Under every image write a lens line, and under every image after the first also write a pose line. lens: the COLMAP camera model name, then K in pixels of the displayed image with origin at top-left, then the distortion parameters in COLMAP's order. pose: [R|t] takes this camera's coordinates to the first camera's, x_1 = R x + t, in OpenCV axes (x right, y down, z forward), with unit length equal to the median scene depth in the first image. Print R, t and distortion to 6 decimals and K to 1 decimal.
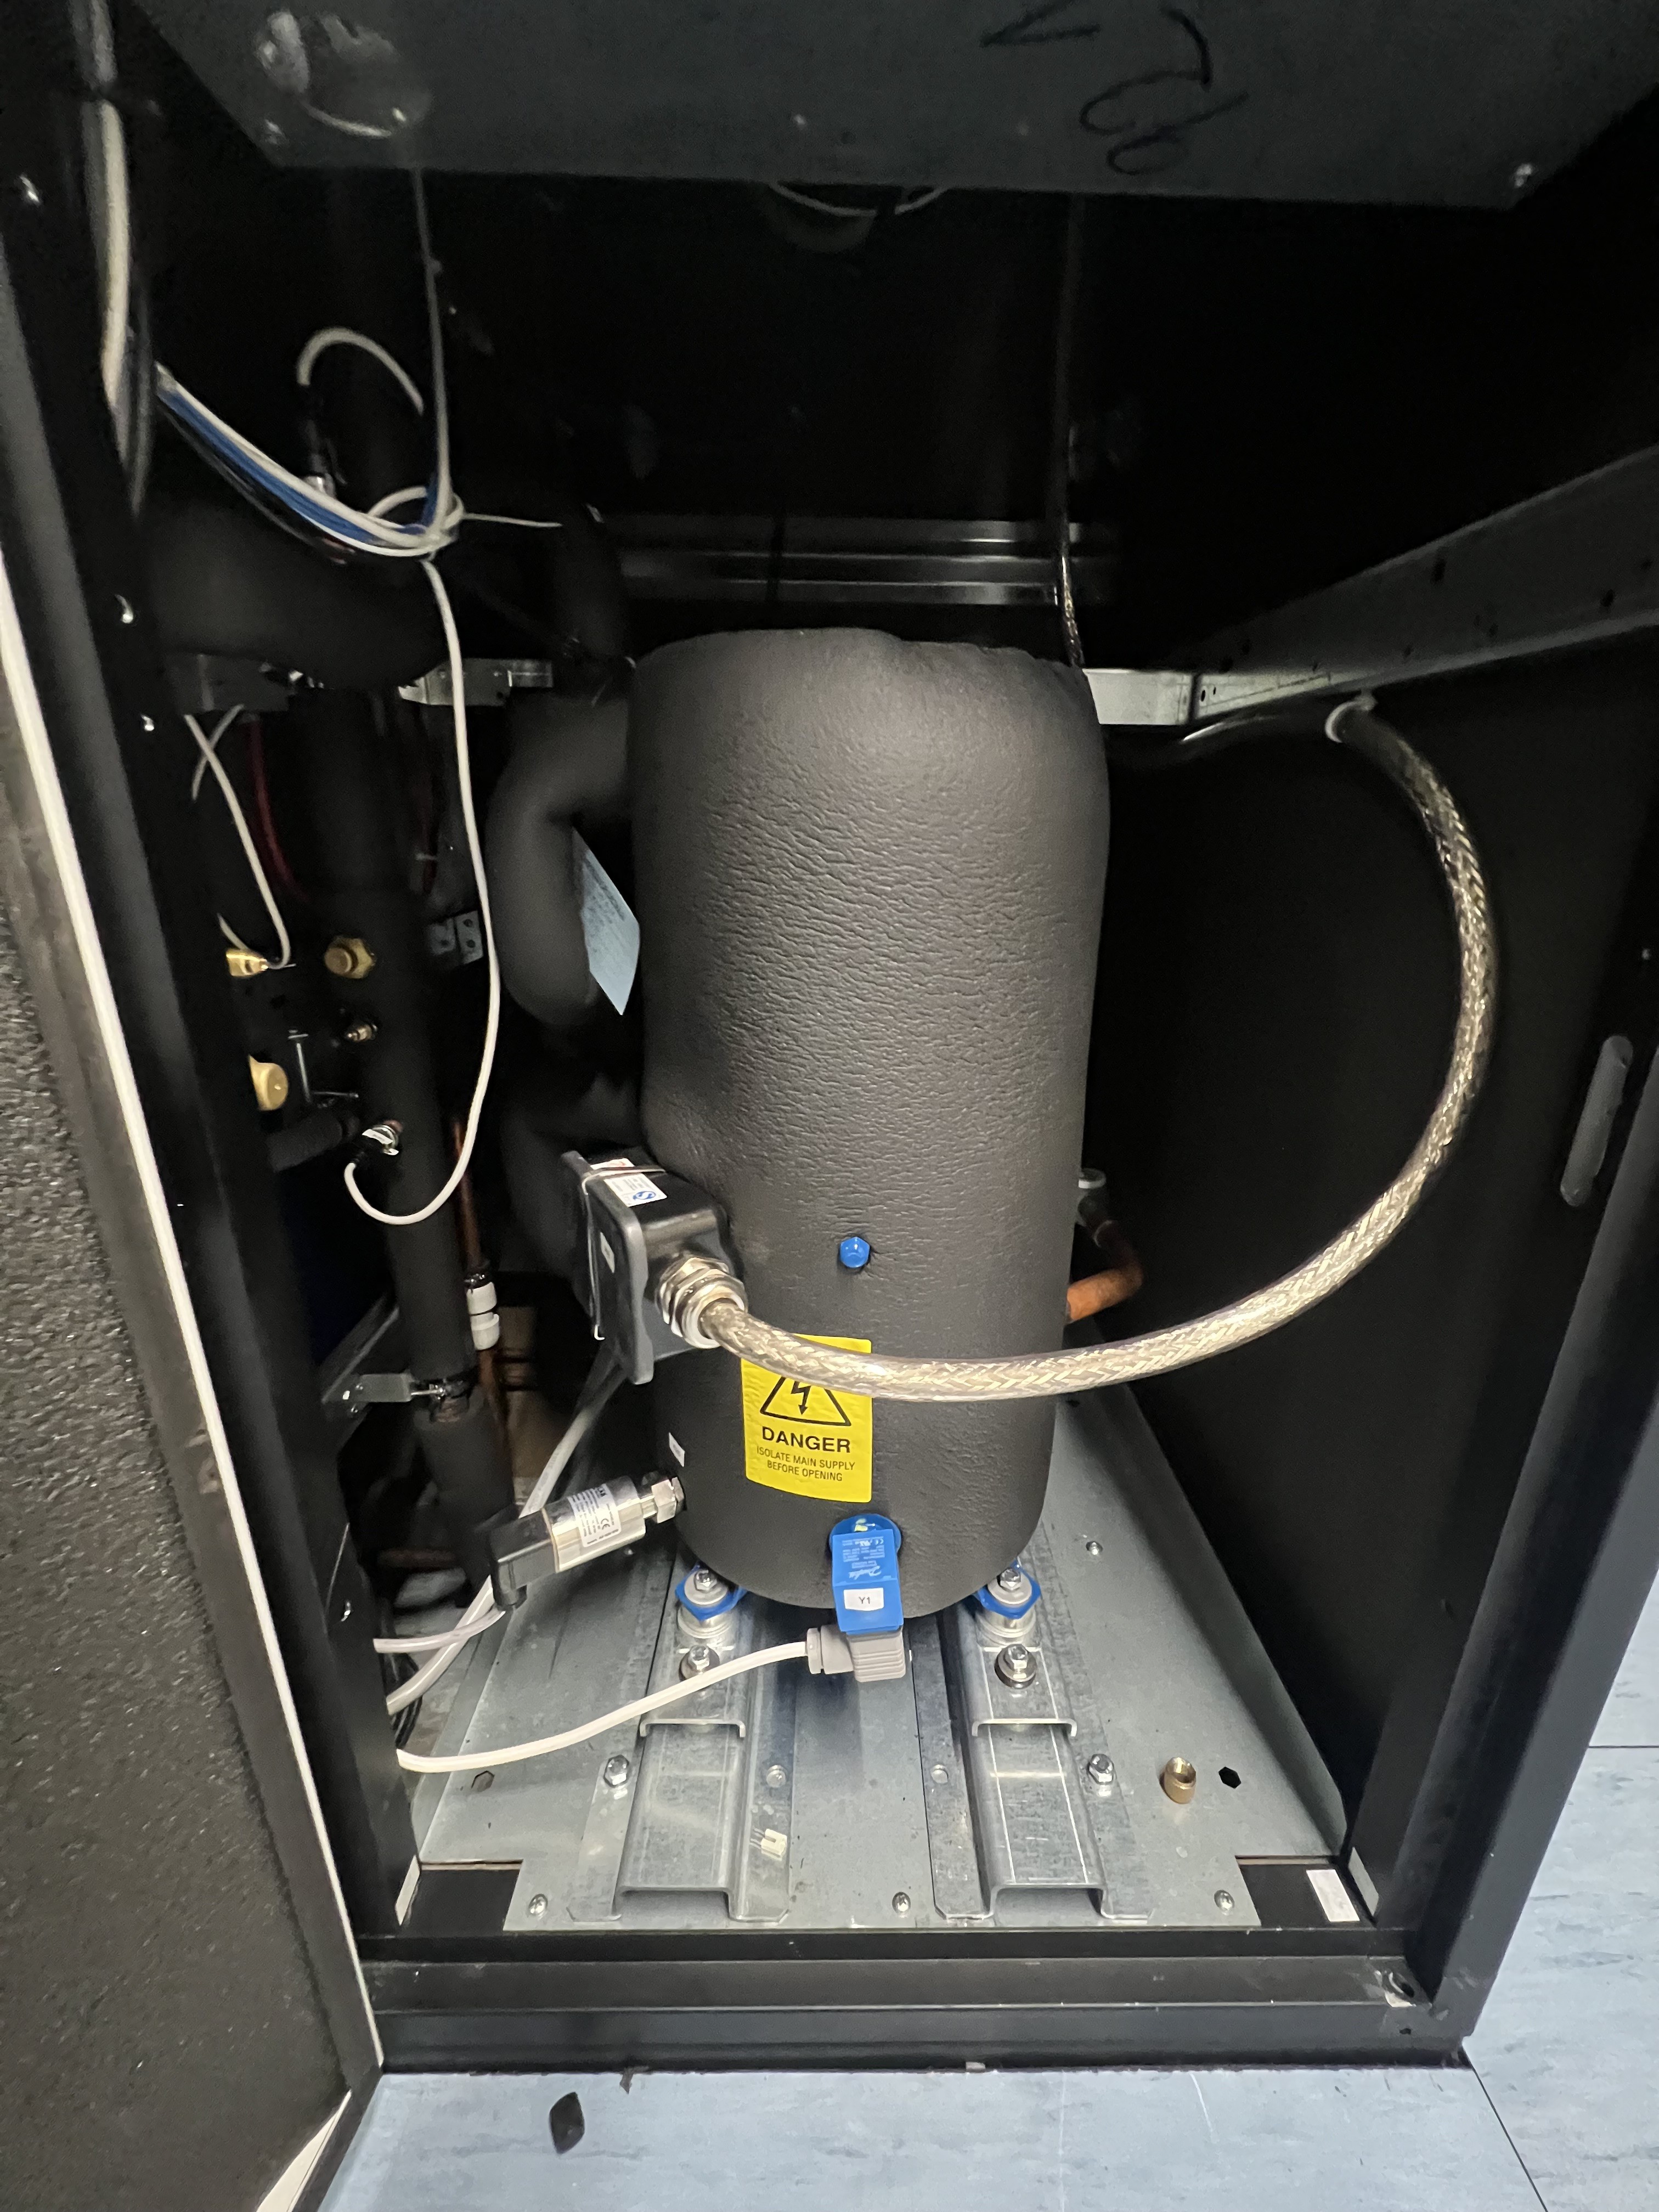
lens RADIAL K [[887.2, 0, 834.8], [0, 887.2, 1106.1], [0, 0, 1]] dist [-0.001052, -0.000395]
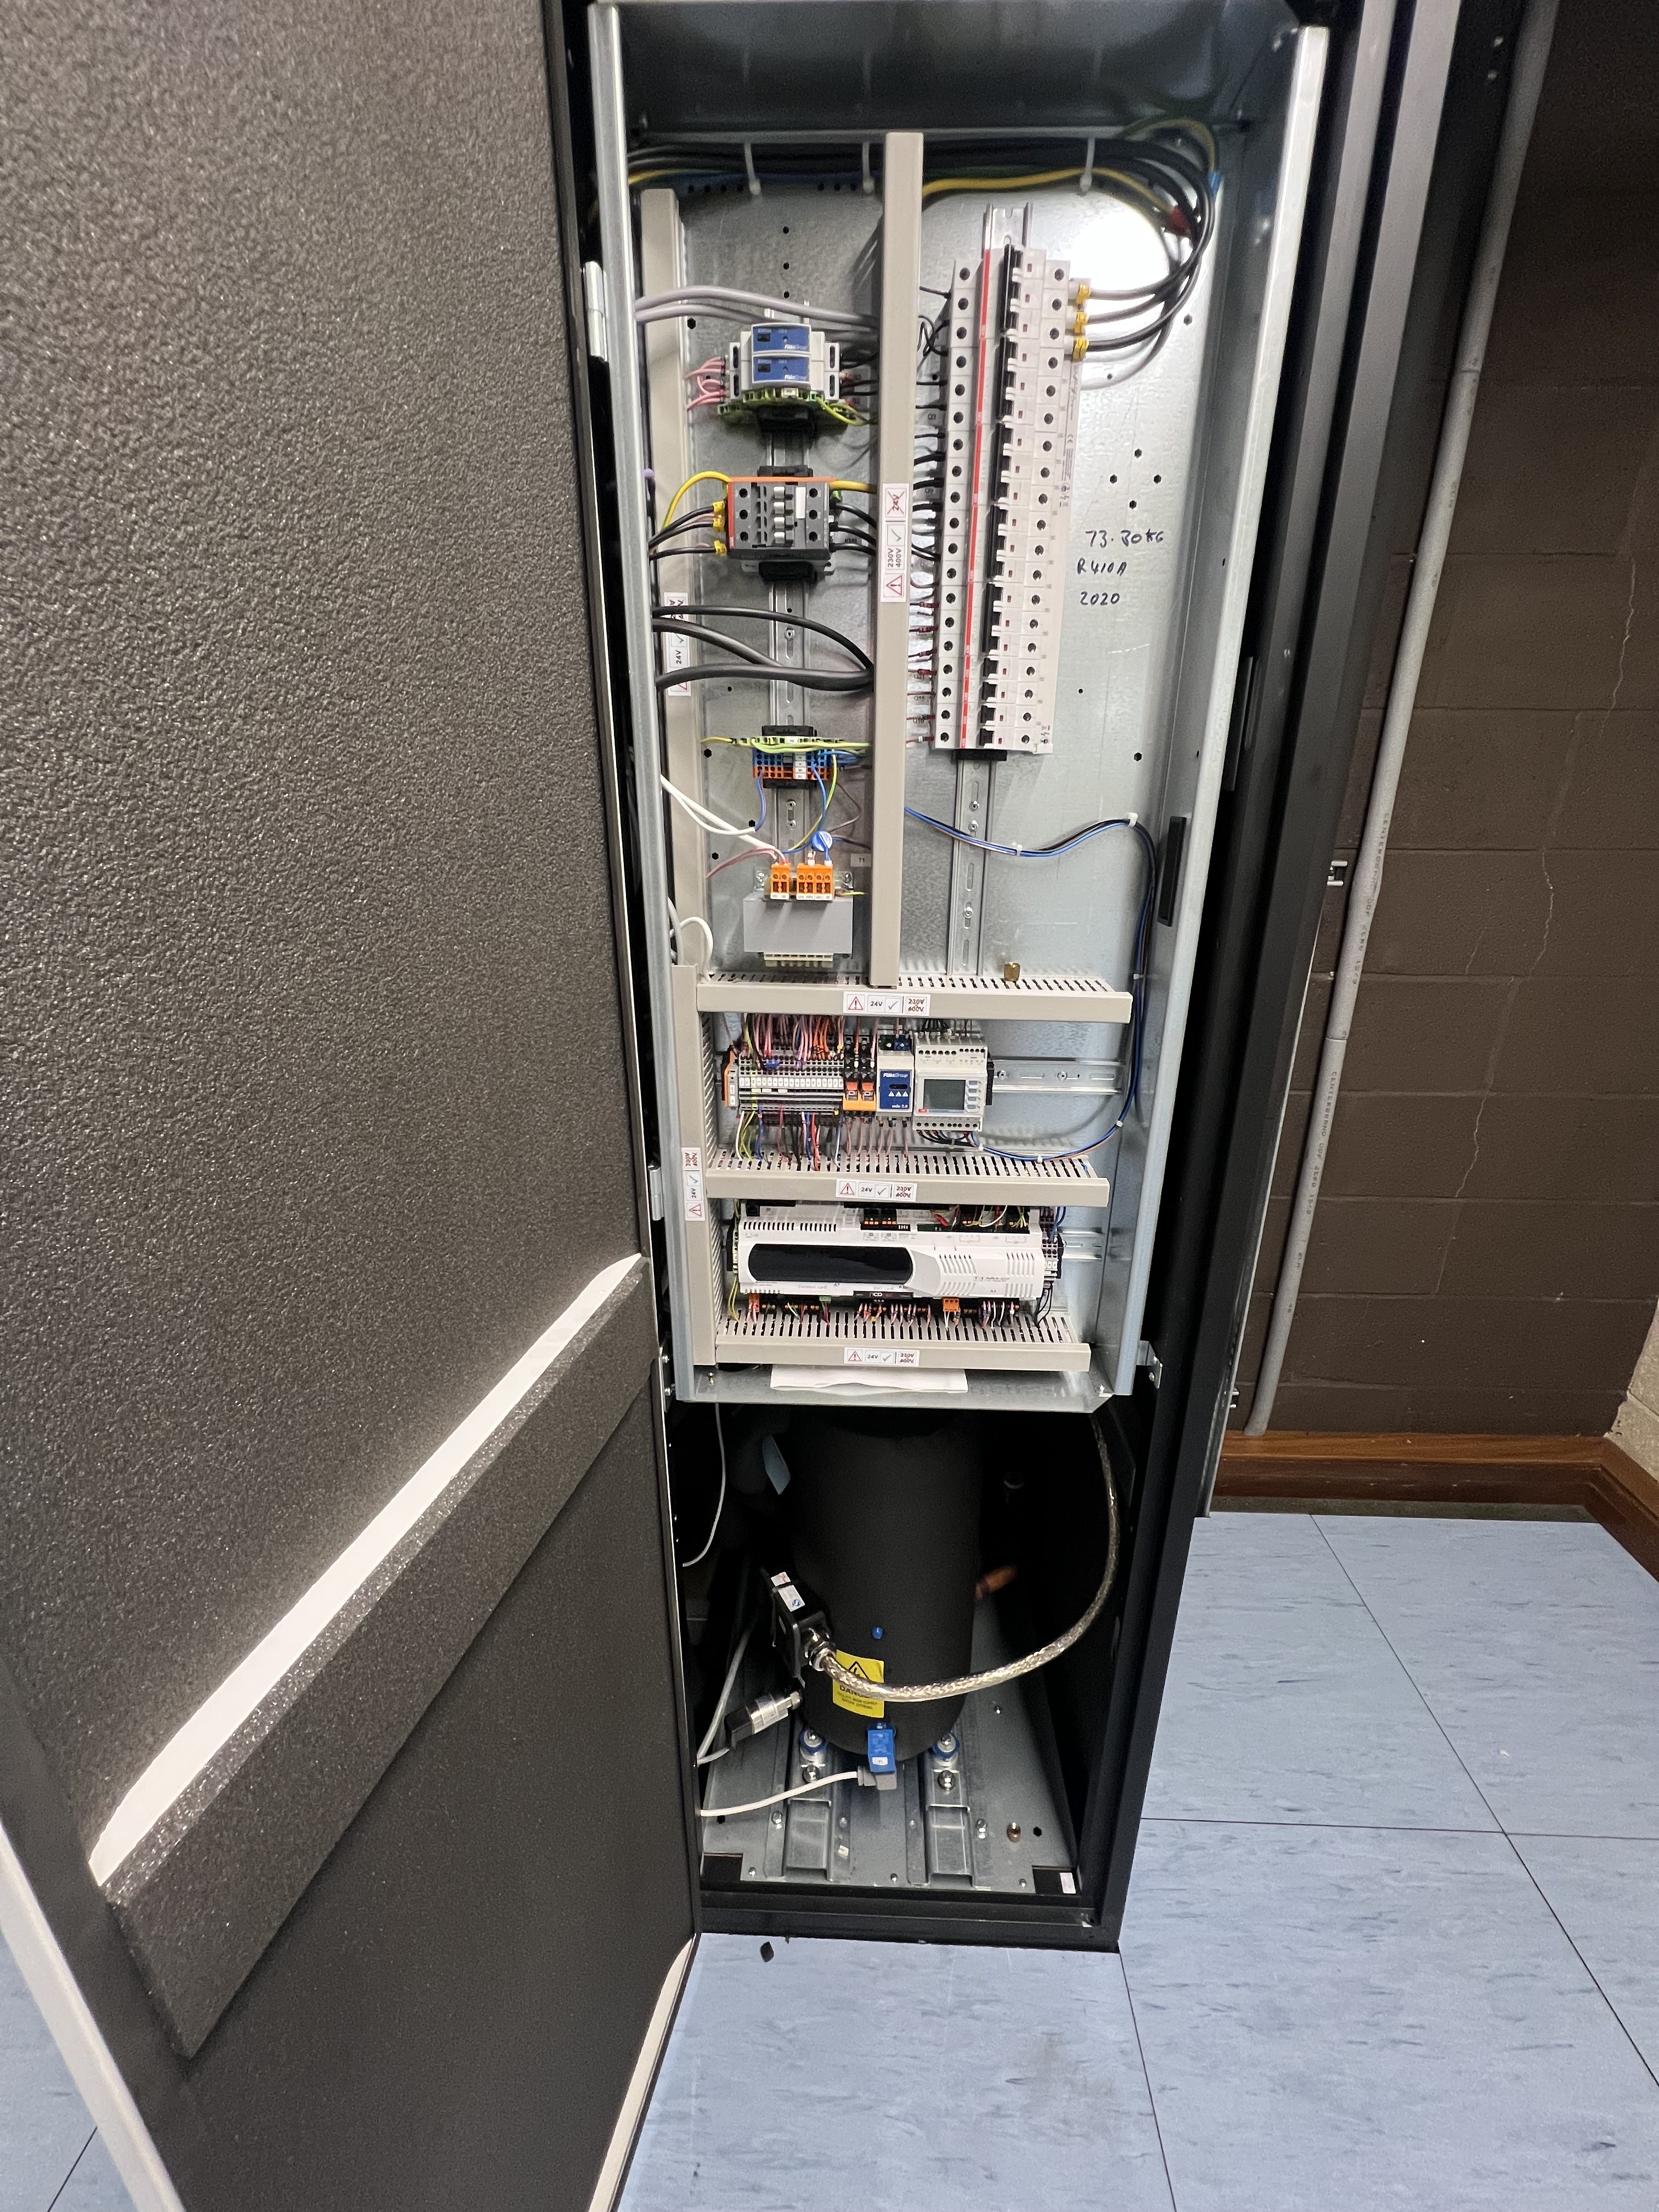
lens RADIAL K [[887.2, 0, 833.6], [0, 887.2, 1109.9], [0, 0, 1]] dist [-0.001052, -0.000395]
pose [[0.998930, 0.009268, -0.045303, -0.002849], [-0.008486, 0.999812, 0.017418, -1.324801], [0.045456, -0.017015, 0.998821, -1.486953]]
